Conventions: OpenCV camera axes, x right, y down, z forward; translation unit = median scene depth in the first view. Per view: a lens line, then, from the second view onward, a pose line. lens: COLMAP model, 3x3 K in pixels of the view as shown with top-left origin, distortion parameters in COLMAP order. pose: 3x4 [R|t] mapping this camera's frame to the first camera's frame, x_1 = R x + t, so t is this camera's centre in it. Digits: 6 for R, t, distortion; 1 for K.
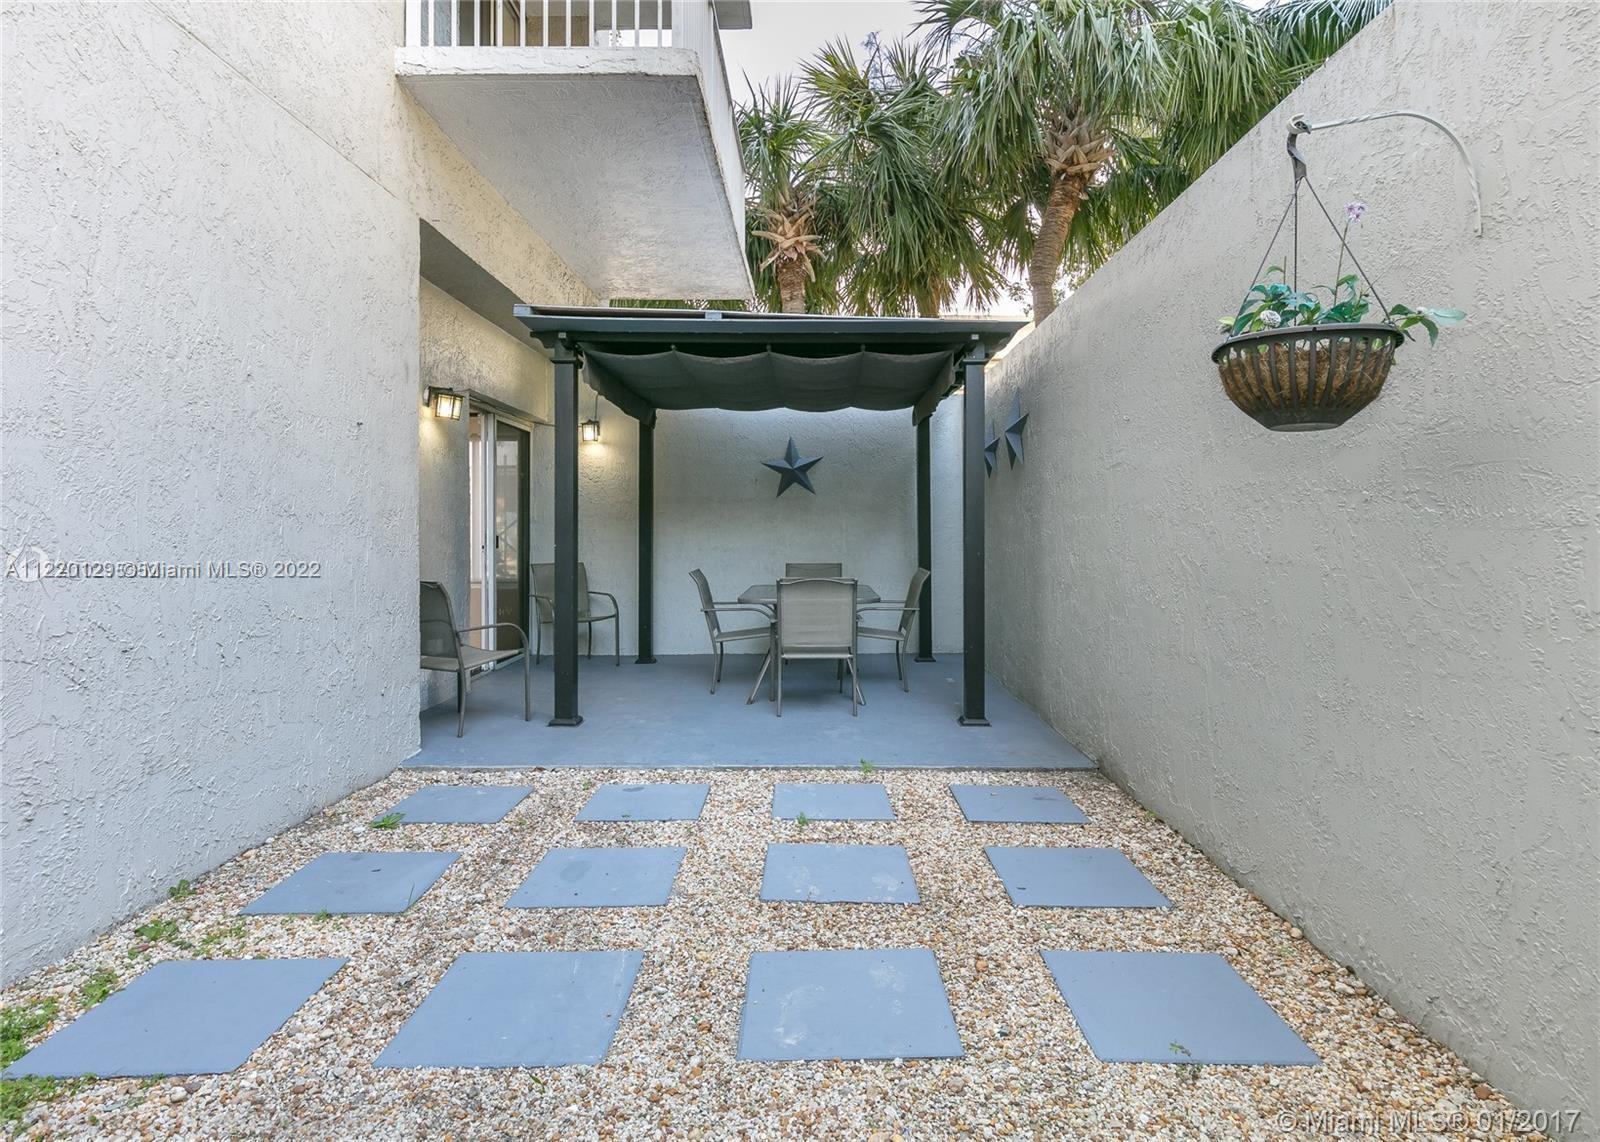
lens RADIAL K [[870.4, 0, 802.7], [0, 870.4, 531.0], [0, 0, 1]] dist [0.001675, 0.000435]
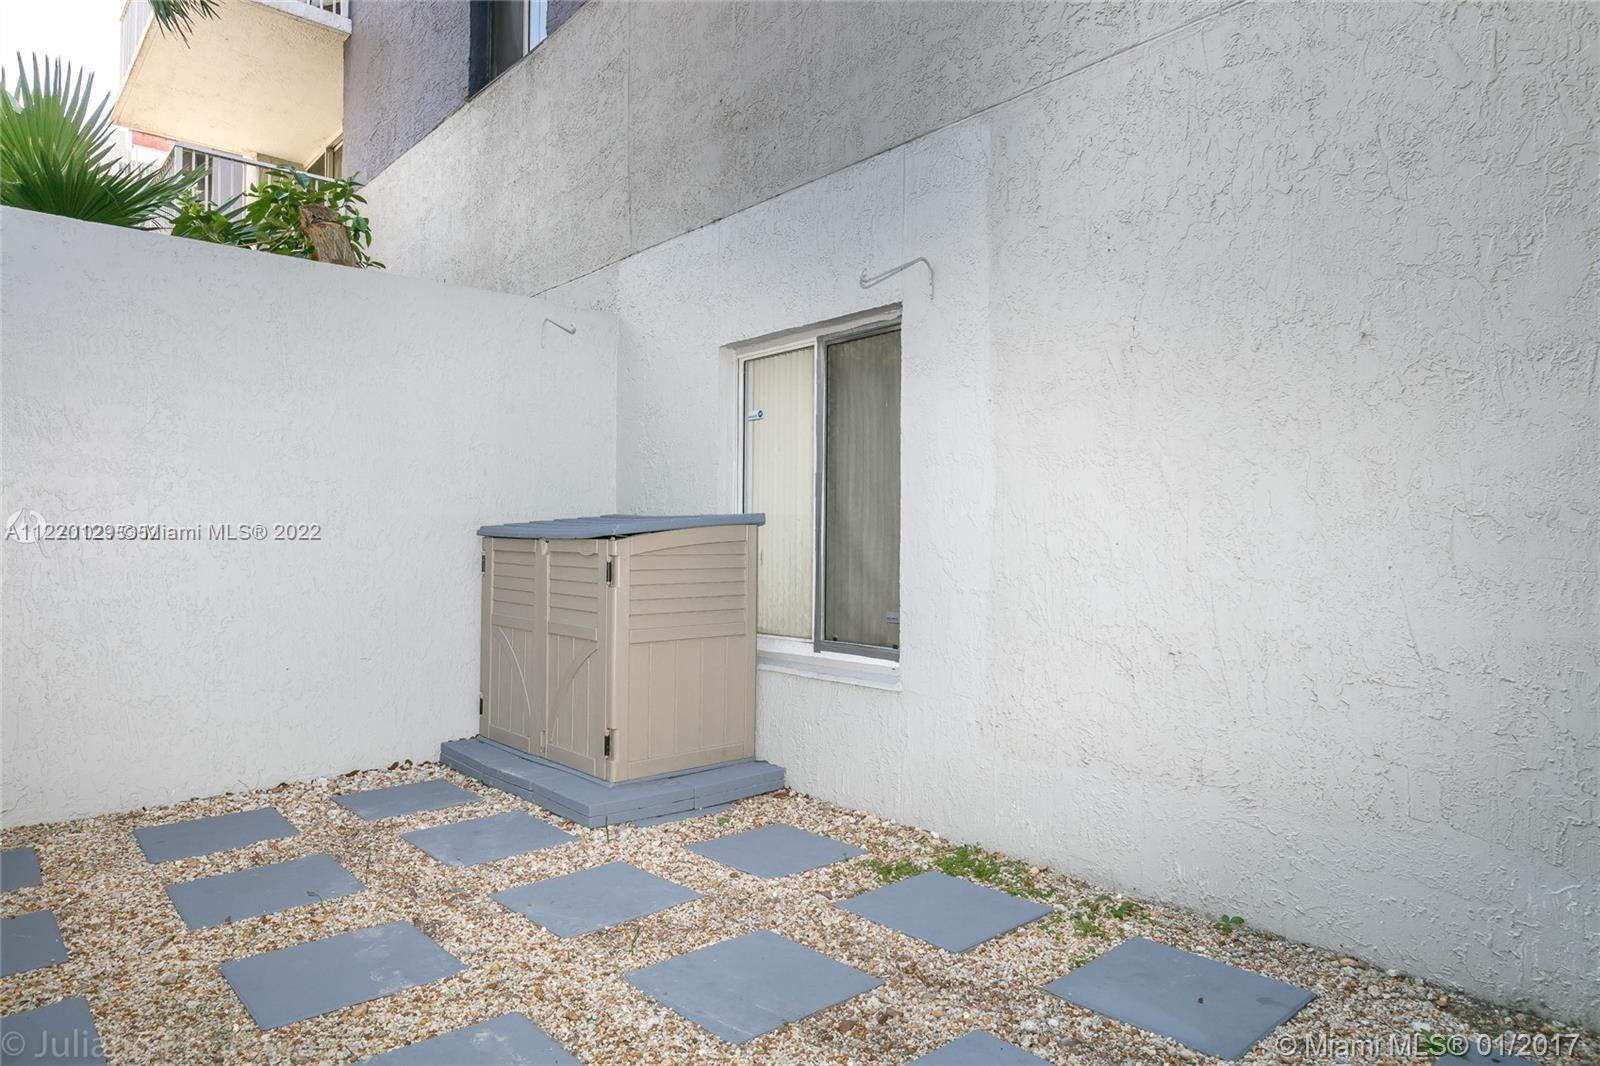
lens RADIAL K [[996.8, 0, 802.0], [0, 996.8, 529.6], [0, 0, 1]] dist [0.003544, 0.000220]
pose [[-0.748379, -0.011370, -0.663174, 0.420001], [-0.002662, 0.999896, -0.014140, 0.005052], [0.663266, -0.008817, -0.748331, 1.808976]]
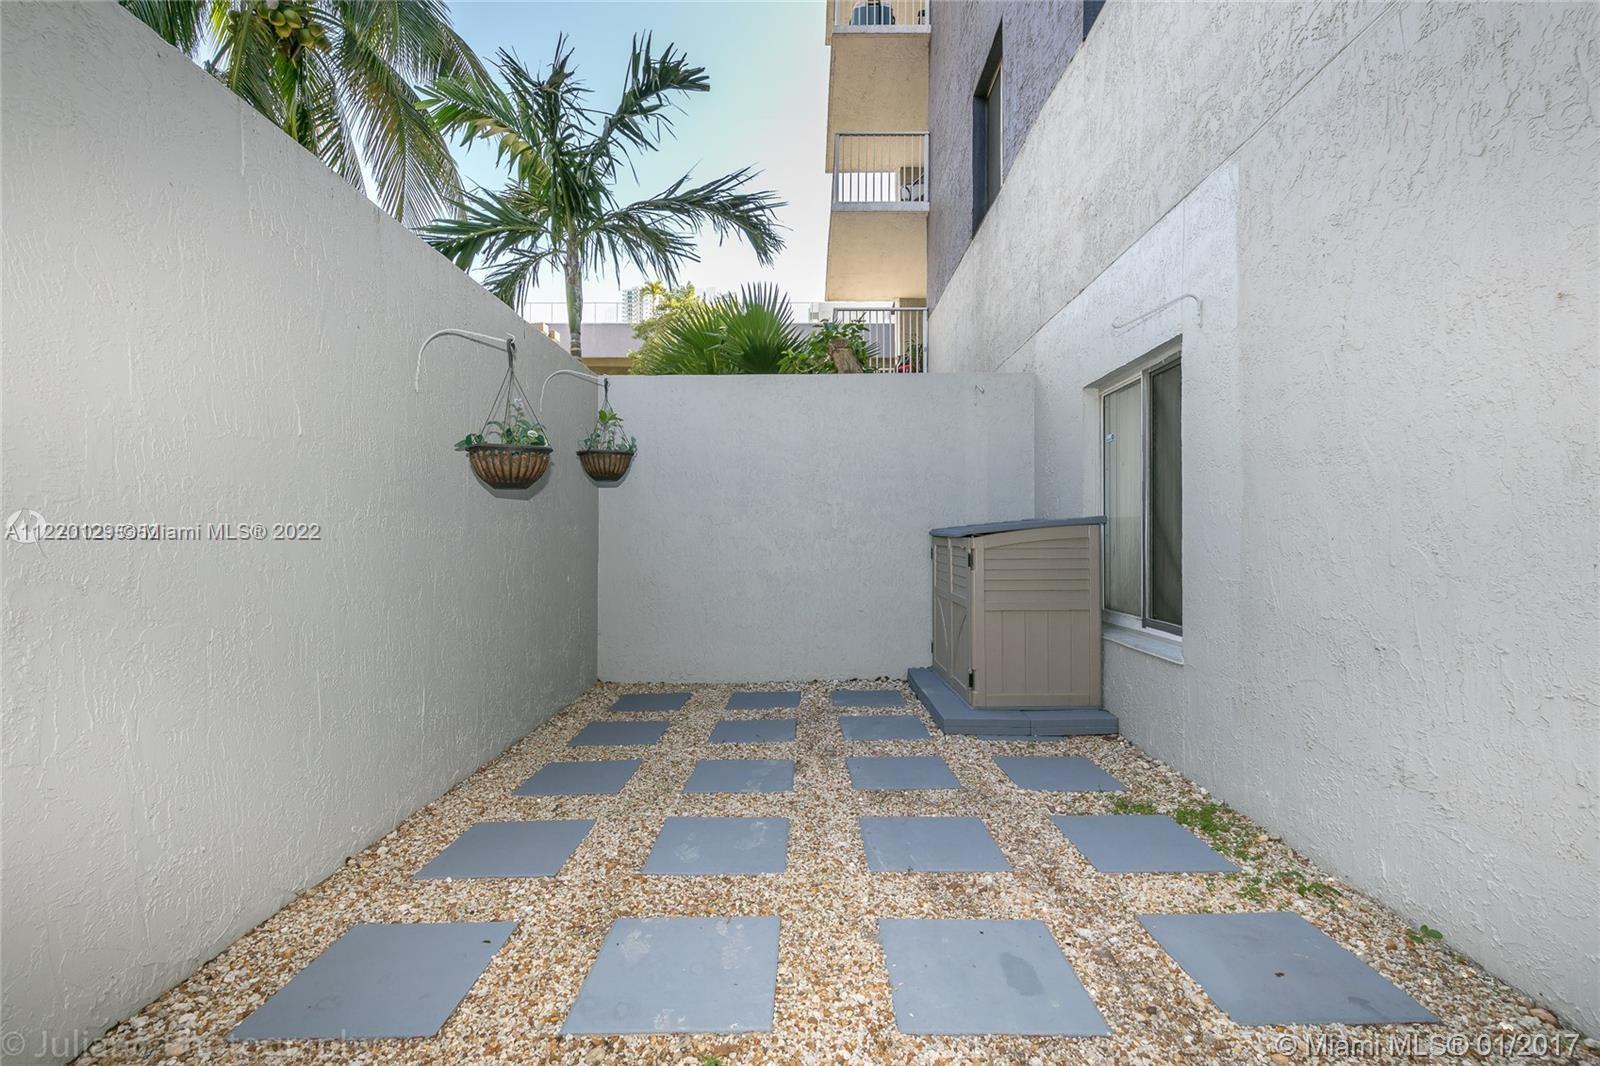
lens RADIAL K [[719.5, 0, 800.0], [0, 719.5, 533.0], [0, 0, 1]] dist [0.003888, -0.000802]
pose [[-0.999989, 0.003574, 0.002919, -0.085314], [0.003548, 0.999953, -0.009015, 0.002001], [-0.002951, -0.009005, -0.999955, 2.107749]]
